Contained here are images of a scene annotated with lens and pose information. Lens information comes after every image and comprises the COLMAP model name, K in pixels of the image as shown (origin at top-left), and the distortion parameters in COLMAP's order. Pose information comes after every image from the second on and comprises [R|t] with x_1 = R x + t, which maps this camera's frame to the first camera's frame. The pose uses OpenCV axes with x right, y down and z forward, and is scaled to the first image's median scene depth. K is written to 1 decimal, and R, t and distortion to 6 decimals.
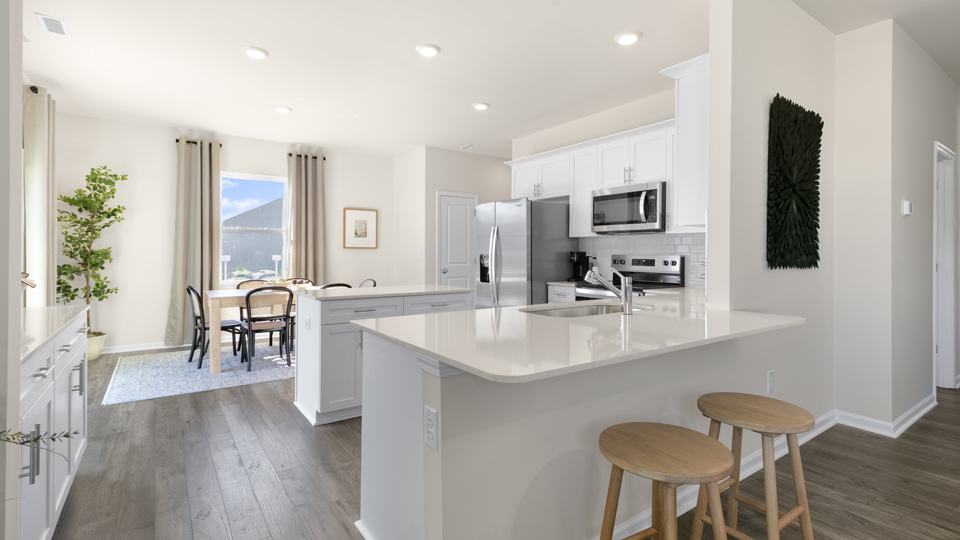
lens RADIAL K [[452.4, 0, 480.1], [0, 452.4, 262.0], [0, 0, 1]] dist [0.002747, 0.000252]
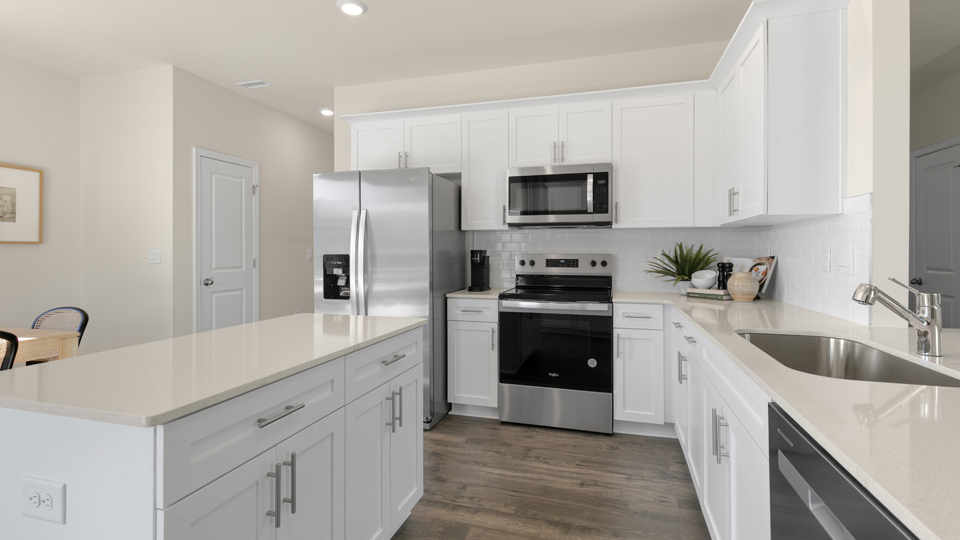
lens RADIAL K [[452.4, 0, 481.7], [0, 452.4, 260.6], [0, 0, 1]] dist [0.002747, 0.000252]
pose [[0.781809, -0.017176, 0.623281, -0.245322], [0.014961, 0.999849, 0.008786, -0.012149], [-0.623338, 0.002456, 0.781948, 0.428732]]
